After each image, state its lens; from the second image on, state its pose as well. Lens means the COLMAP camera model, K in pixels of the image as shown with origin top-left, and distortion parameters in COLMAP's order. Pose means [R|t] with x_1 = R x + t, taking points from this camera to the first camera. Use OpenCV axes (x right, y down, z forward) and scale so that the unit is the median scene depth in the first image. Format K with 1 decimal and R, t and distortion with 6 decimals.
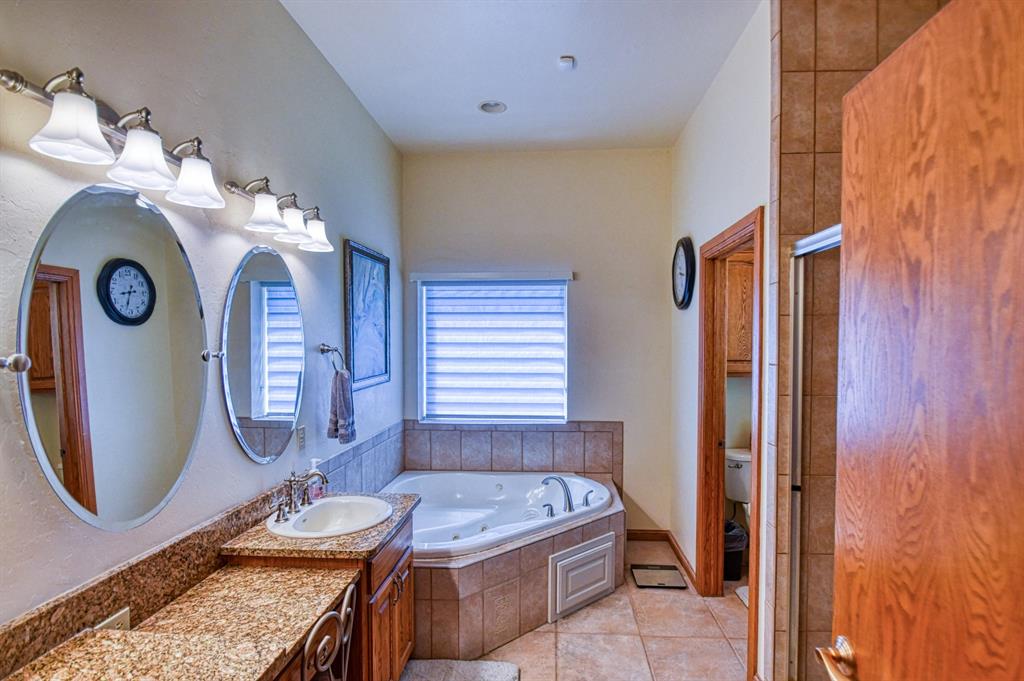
lens RADIAL K [[512.0, 0, 514.1], [0, 512.0, 341.5], [0, 0, 1]] dist [0.001333, -0.012155]
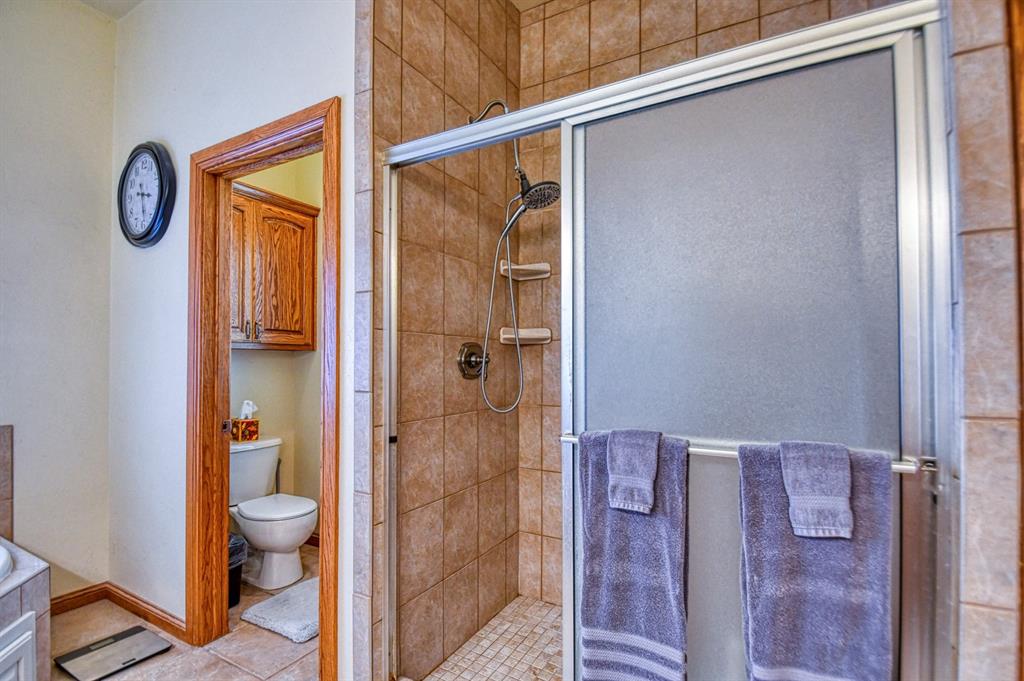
lens RADIAL K [[497.7, 0, 510.7], [0, 497.7, 357.2], [0, 0, 1]] dist [-0.002520, -0.001270]
pose [[0.429615, 0.014927, 0.902889, -0.067834], [-0.003646, 0.999884, -0.014795, 0.110728], [-0.903005, 0.003064, 0.429620, 0.322130]]
